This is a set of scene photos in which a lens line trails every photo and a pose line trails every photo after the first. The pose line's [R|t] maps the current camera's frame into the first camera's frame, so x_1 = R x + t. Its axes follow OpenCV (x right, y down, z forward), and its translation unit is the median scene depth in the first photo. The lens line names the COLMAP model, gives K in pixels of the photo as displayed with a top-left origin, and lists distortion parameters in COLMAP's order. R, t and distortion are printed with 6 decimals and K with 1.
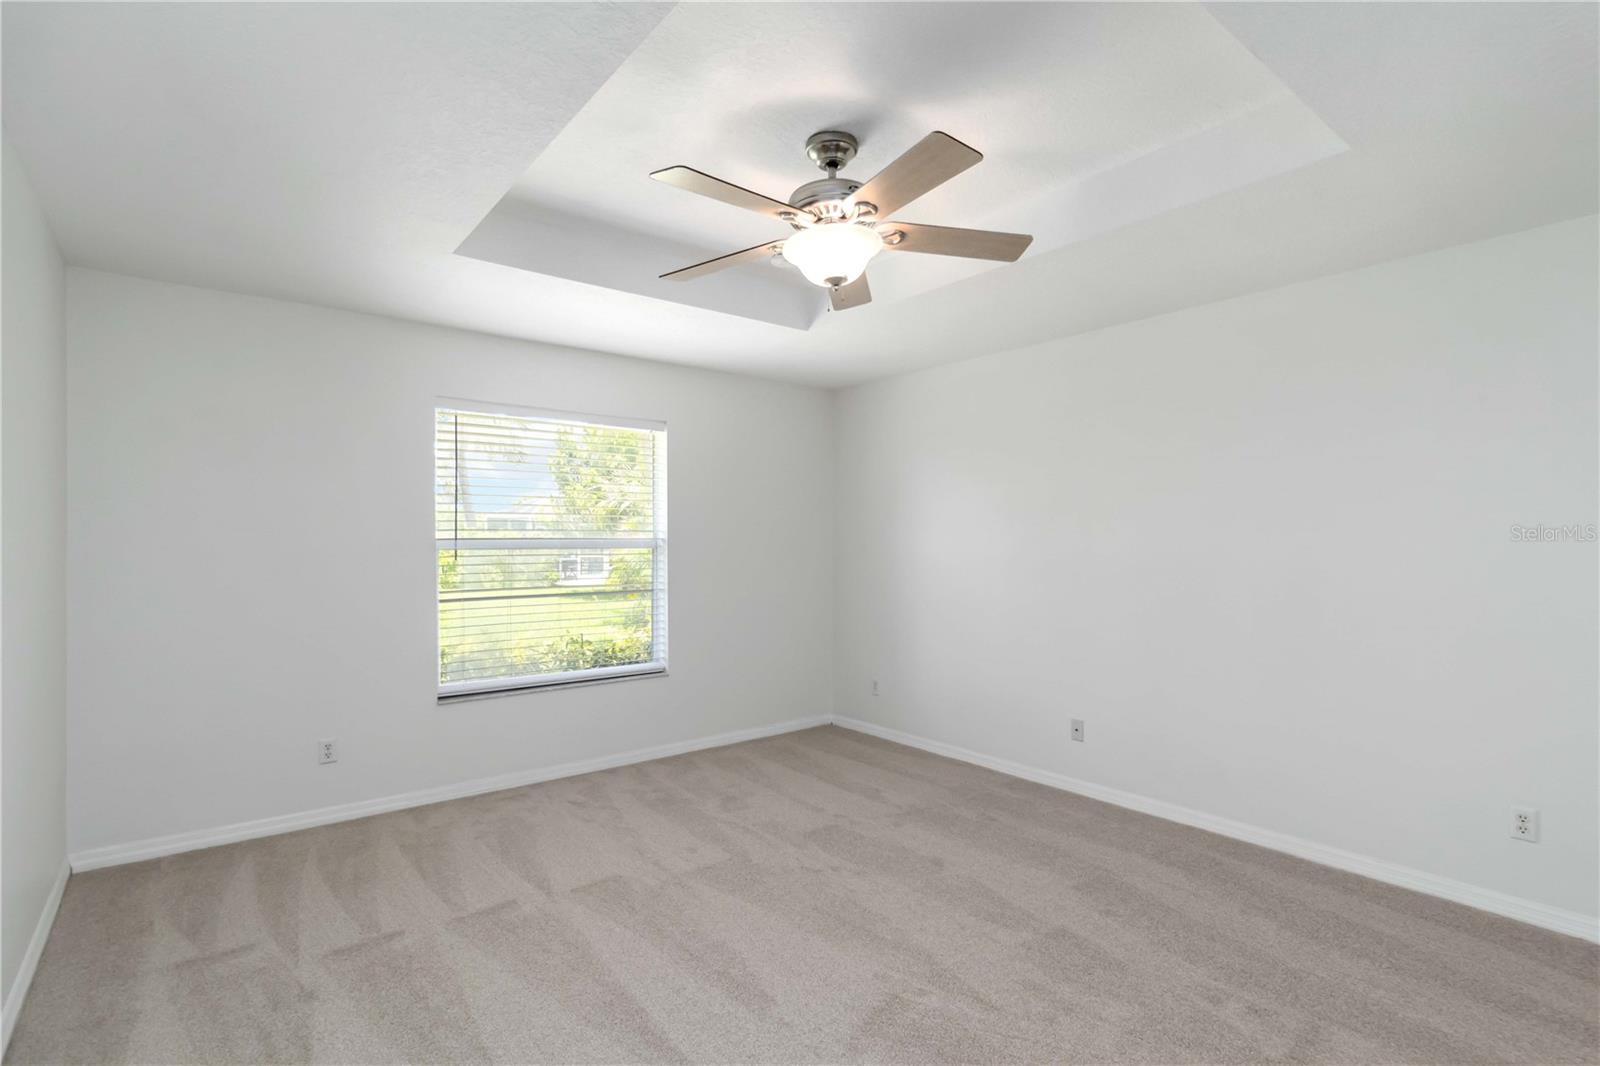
lens RADIAL K [[768.4, 0, 810.6], [0, 768.4, 540.8], [0, 0, 1]] dist [0.002276, 0.000250]
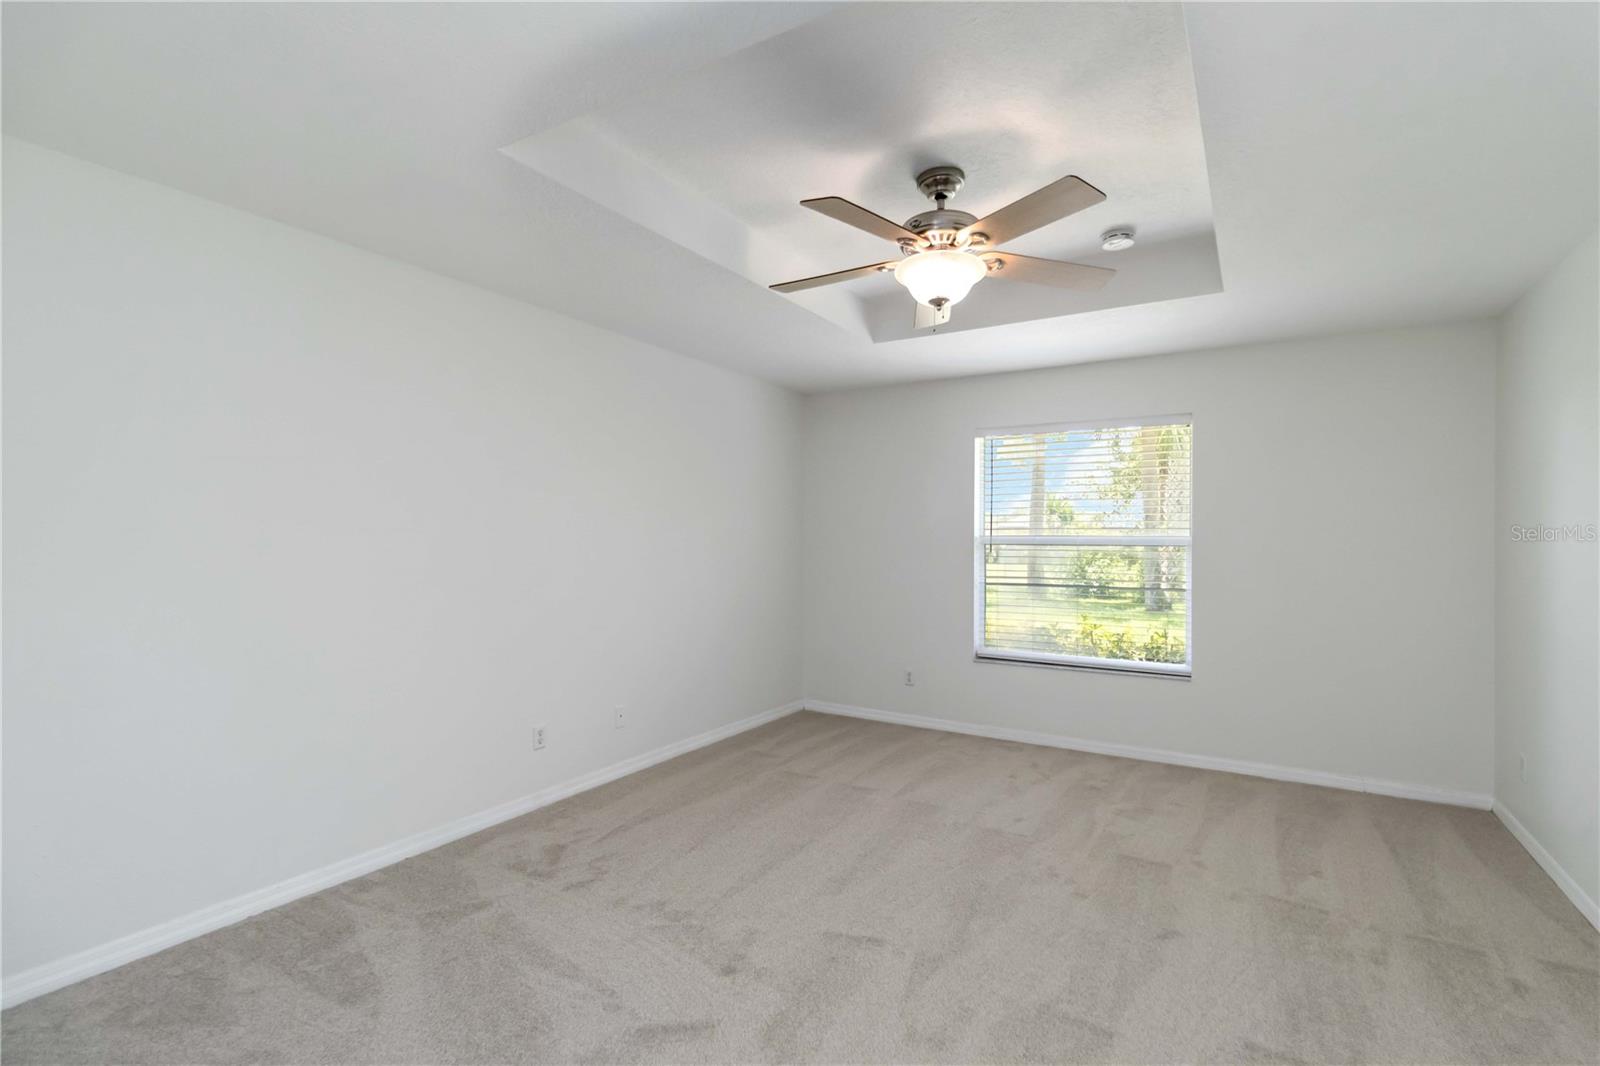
lens RADIAL K [[743.7, 0, 810.3], [0, 743.7, 532.5], [0, 0, 1]] dist [0.001670, 0.000257]
pose [[0.337464, -0.004608, -0.941327, 0.645485], [-0.003579, 0.999975, -0.006179, 0.000198], [0.941332, 0.005454, 0.337439, 0.311178]]
